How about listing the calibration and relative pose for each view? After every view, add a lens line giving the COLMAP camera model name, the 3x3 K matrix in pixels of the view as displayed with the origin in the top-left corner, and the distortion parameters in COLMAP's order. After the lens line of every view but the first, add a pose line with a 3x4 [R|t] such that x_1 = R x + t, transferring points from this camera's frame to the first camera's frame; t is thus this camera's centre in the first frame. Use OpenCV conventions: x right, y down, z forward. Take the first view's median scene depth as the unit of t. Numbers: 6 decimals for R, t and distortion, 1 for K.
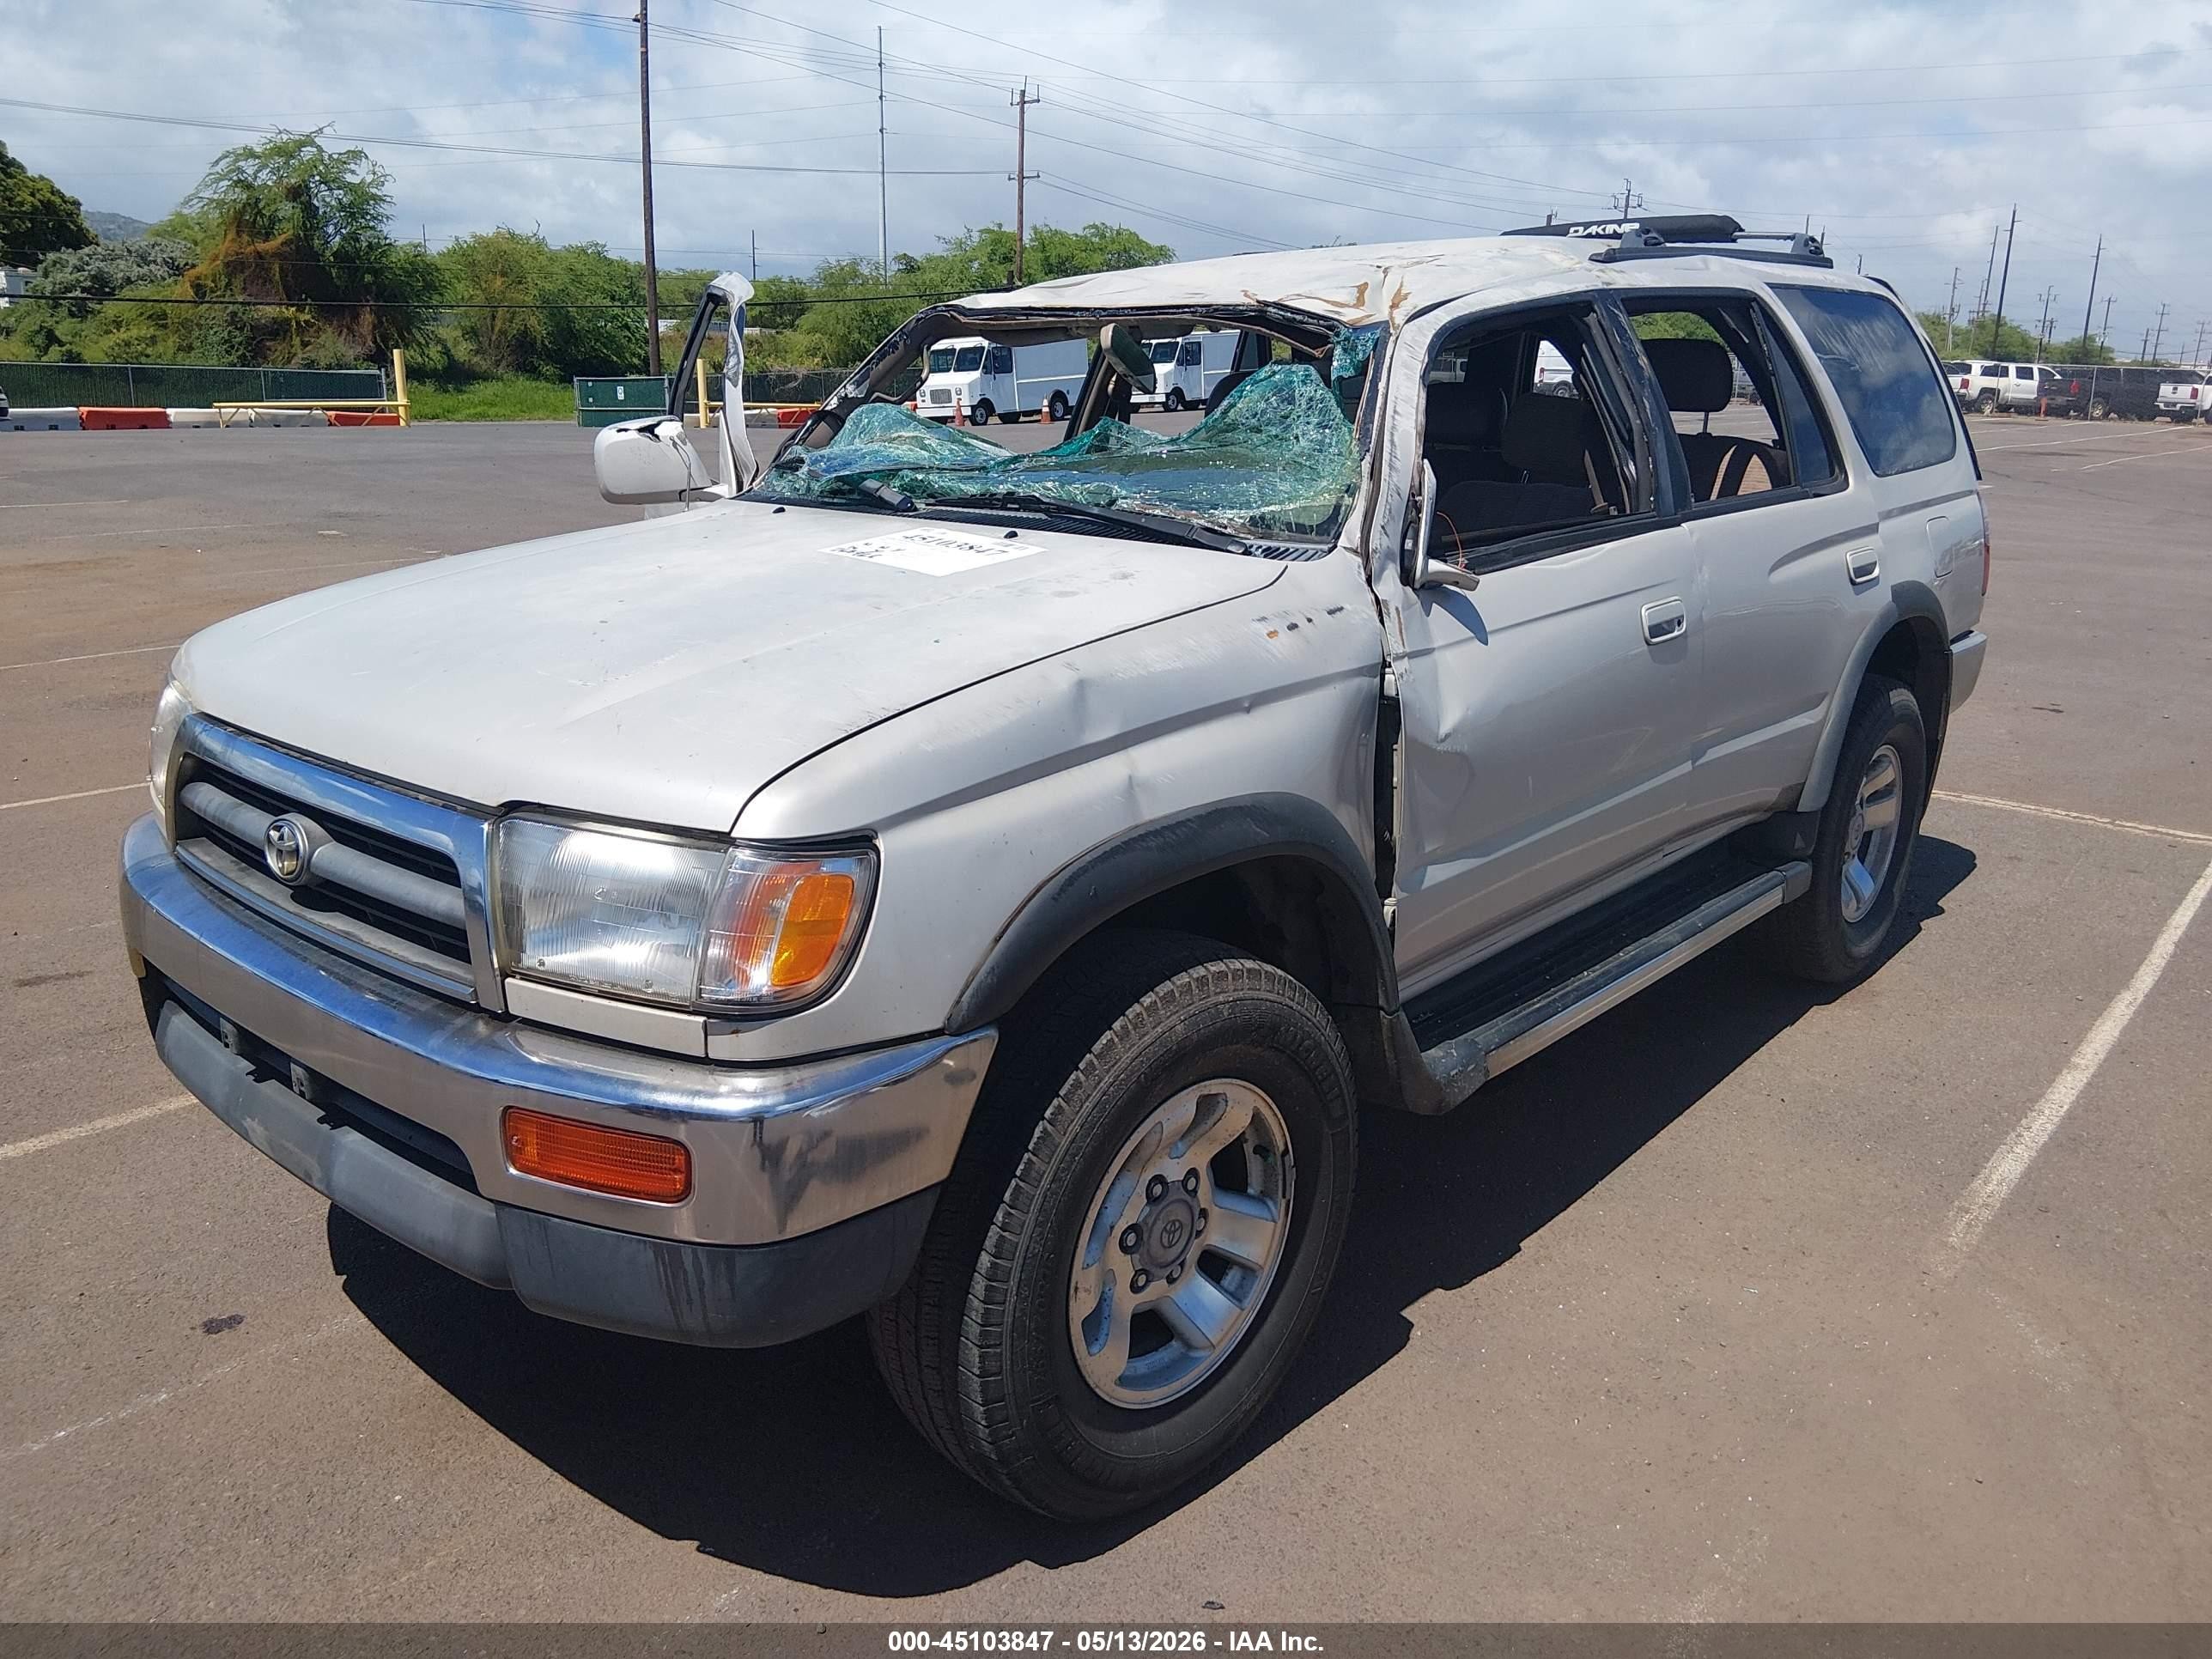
lens RADIAL K [[1655.0, 0, 1092.0], [0, 1655.0, 848.0], [0, 0, 1]] dist [0.117330, -0.189397]
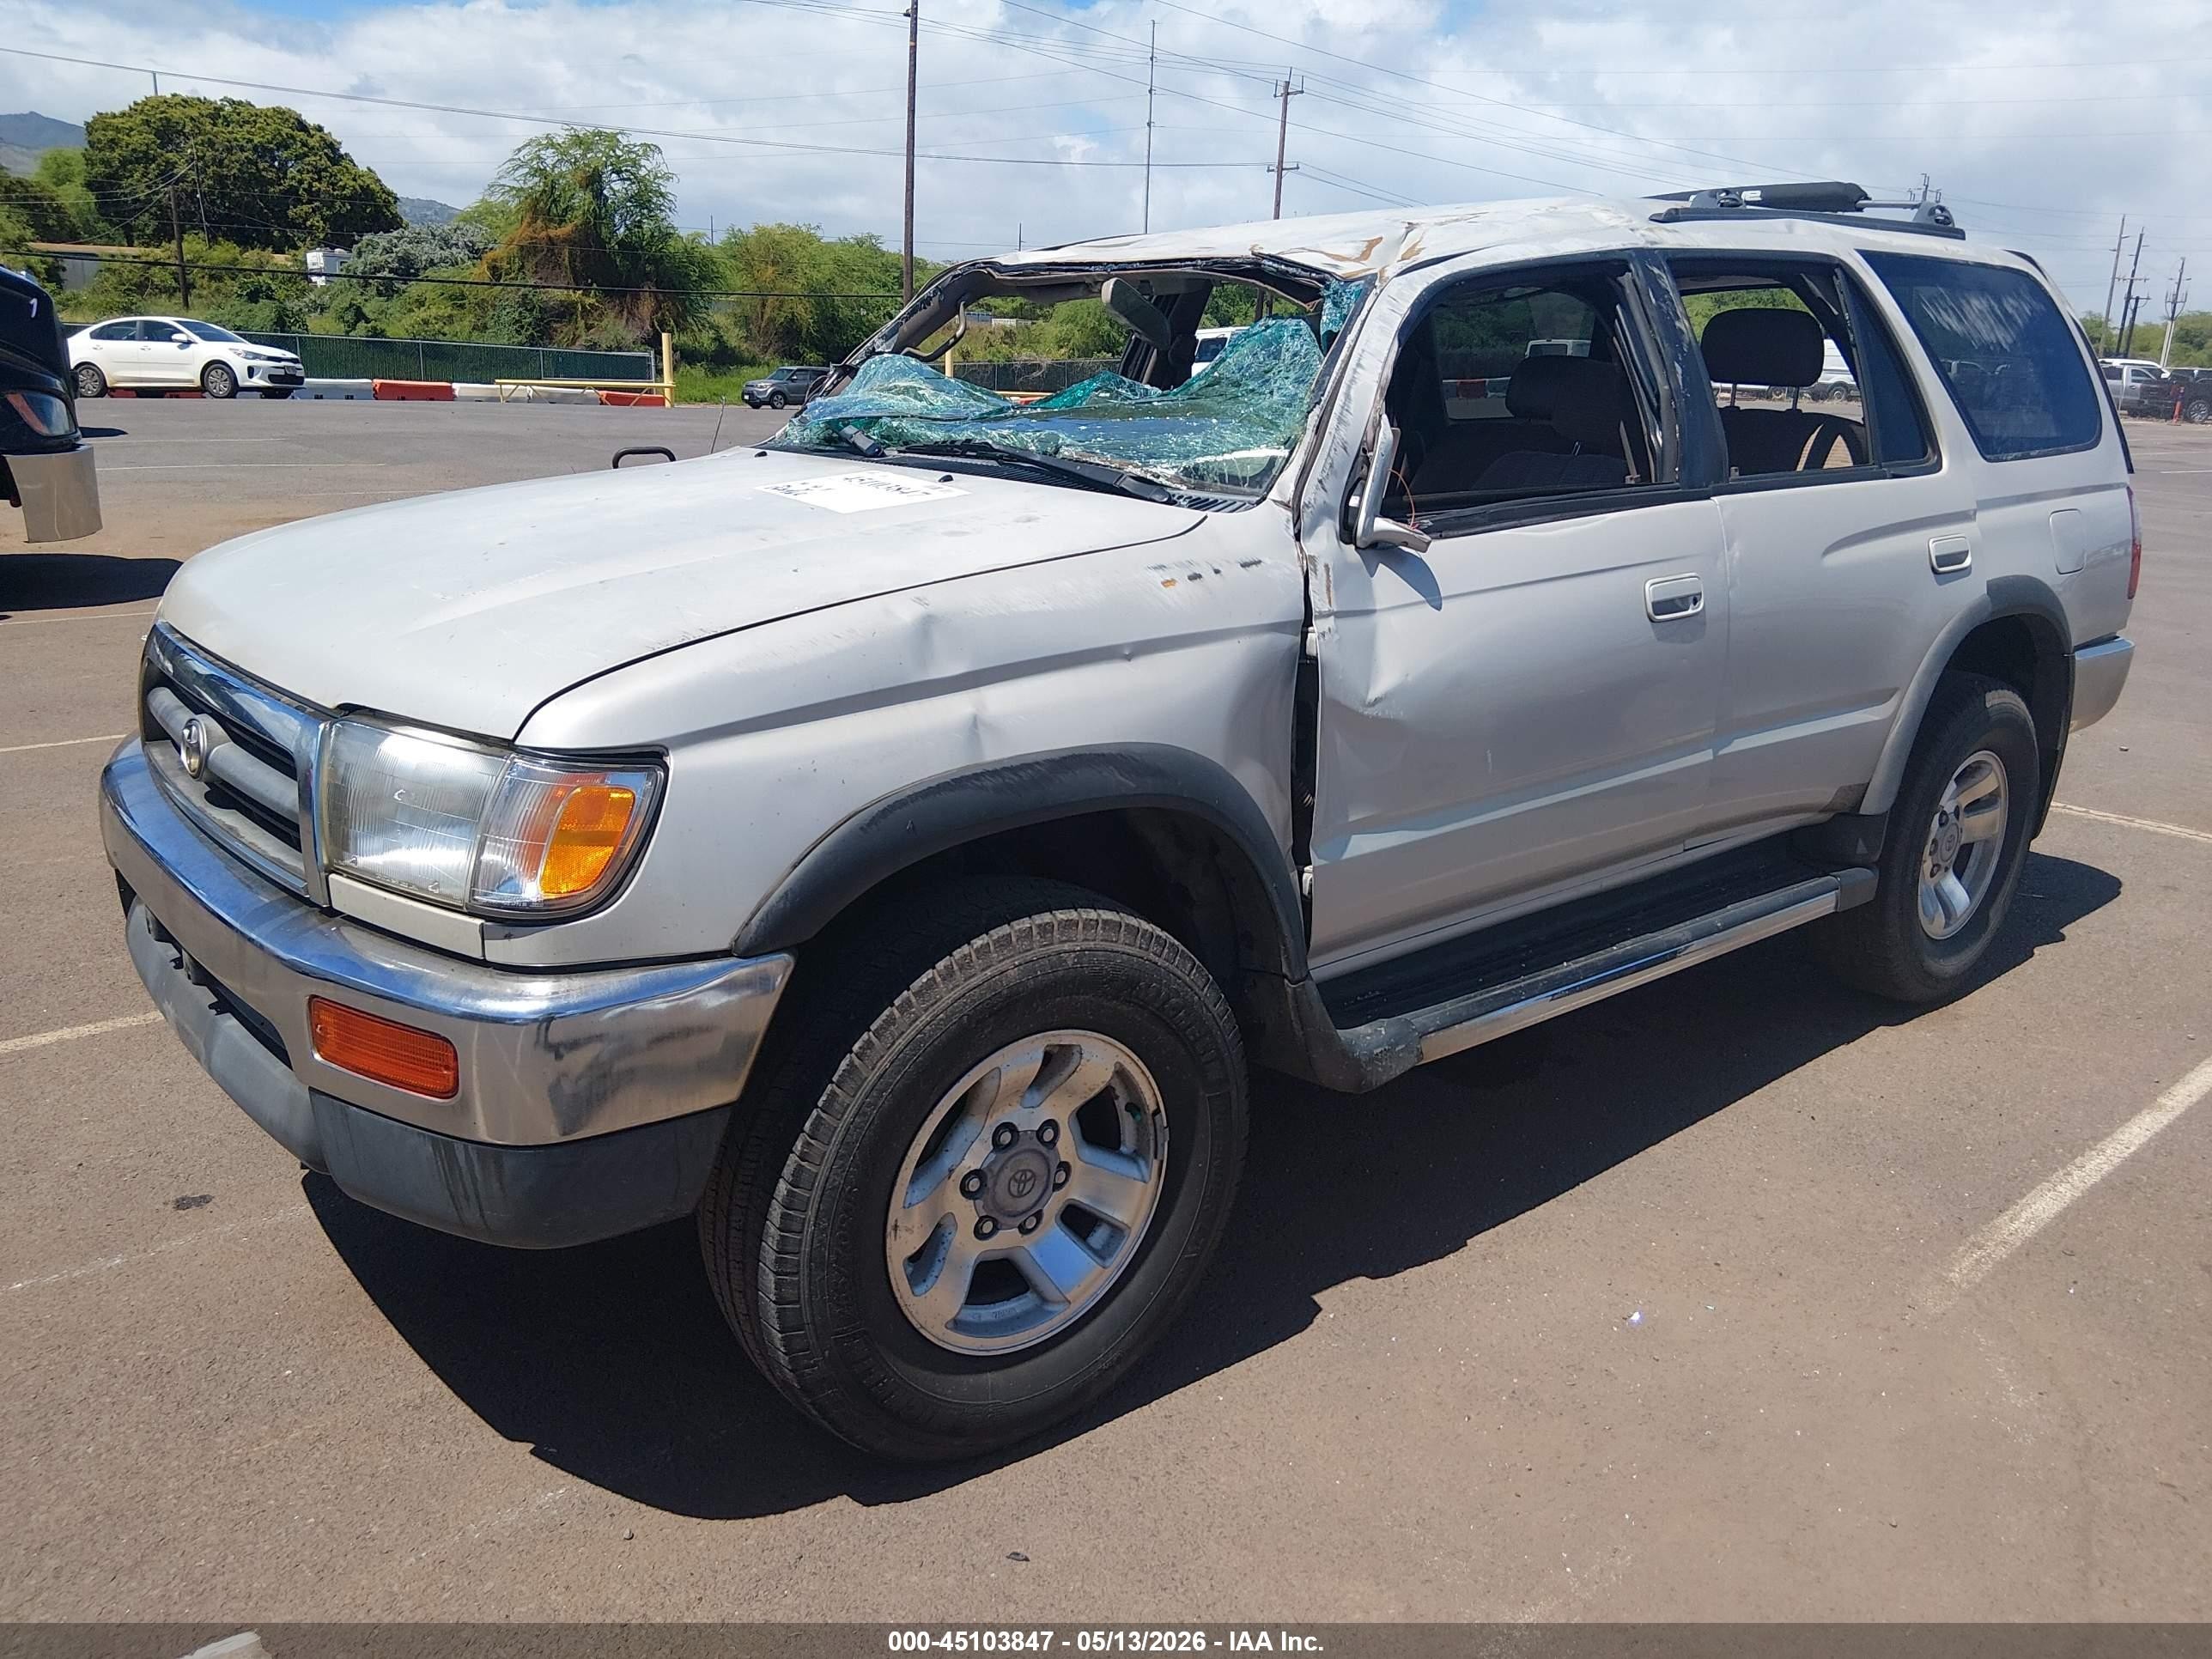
lens RADIAL K [[1648.8, 0, 1093.9], [0, 1648.8, 847.6], [0, 0, 1]] dist [0.108736, -0.180228]
pose [[0.989294, 0.055929, -0.134791, 0.177870], [-0.055244, 0.998434, 0.008820, 0.017797], [0.135073, -0.001279, 0.990835, 0.026245]]
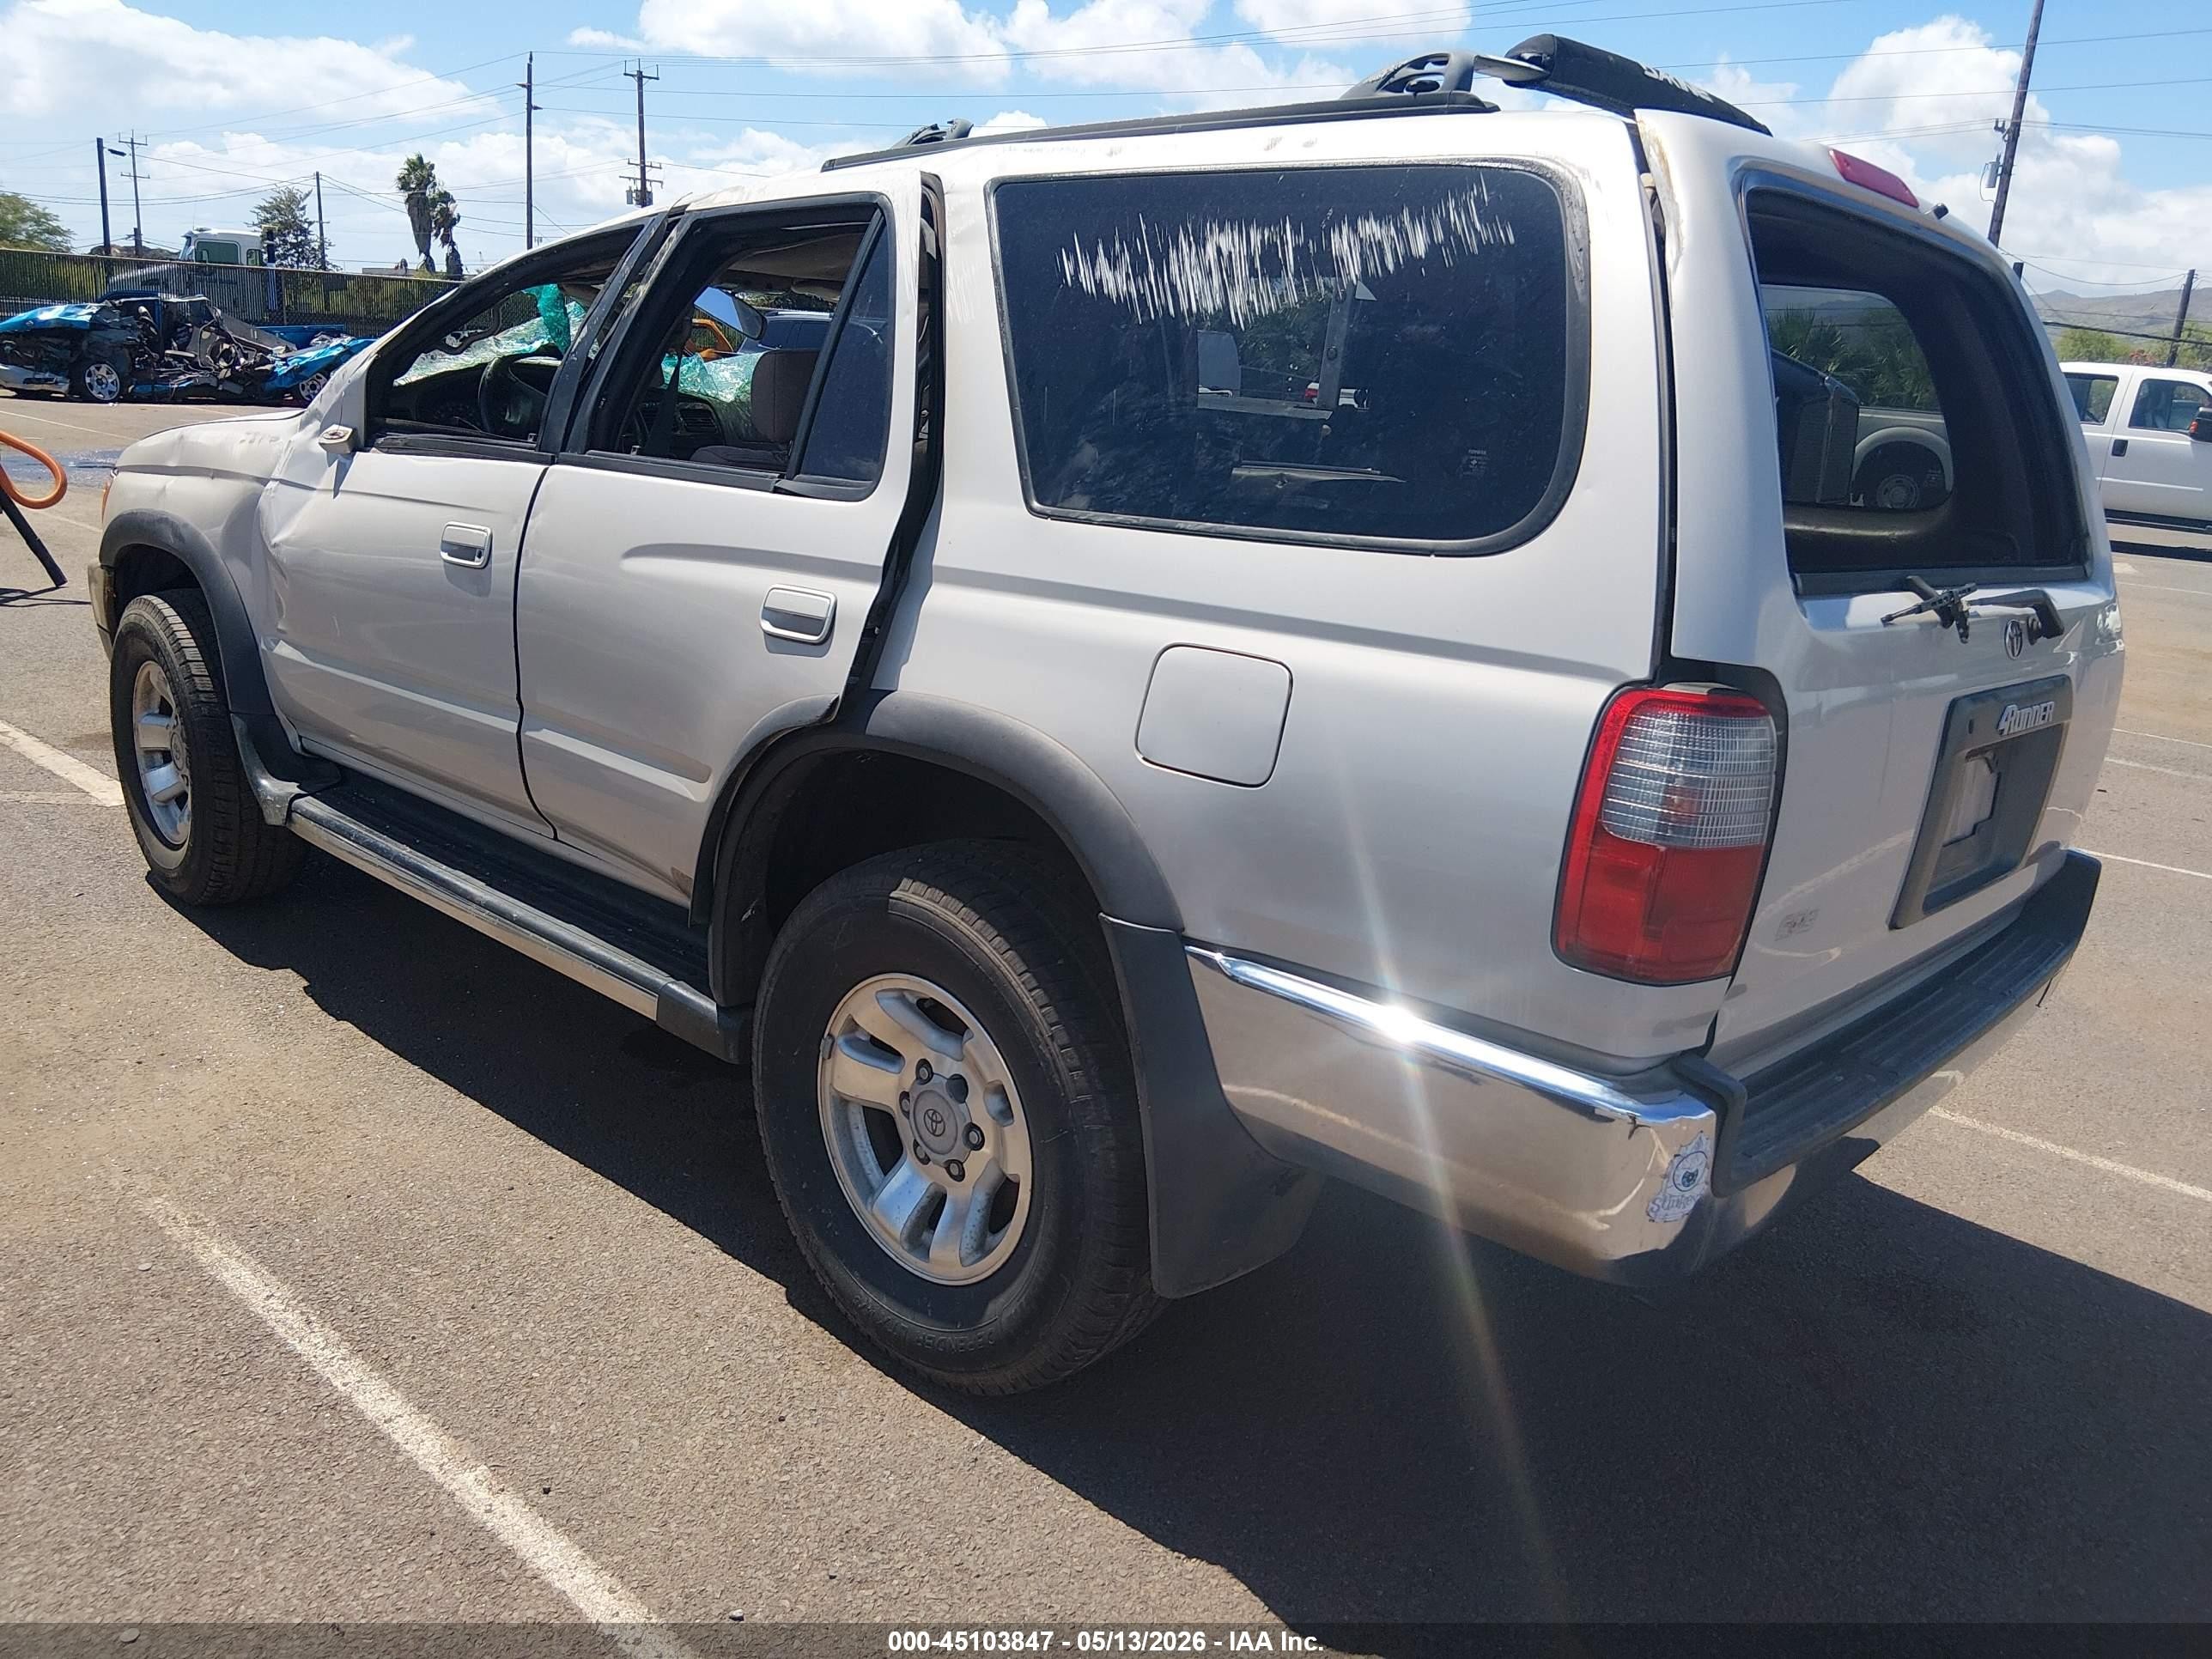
lens RADIAL K [[1648.8, 0, 1093.9], [0, 1648.8, 847.6], [0, 0, 1]] dist [0.108736, -0.180228]
pose [[-0.014865, 0.262523, -0.964811, 1.546476], [-0.340486, 0.905921, 0.251745, -0.404056], [0.940132, 0.332247, 0.075919, 1.558556]]
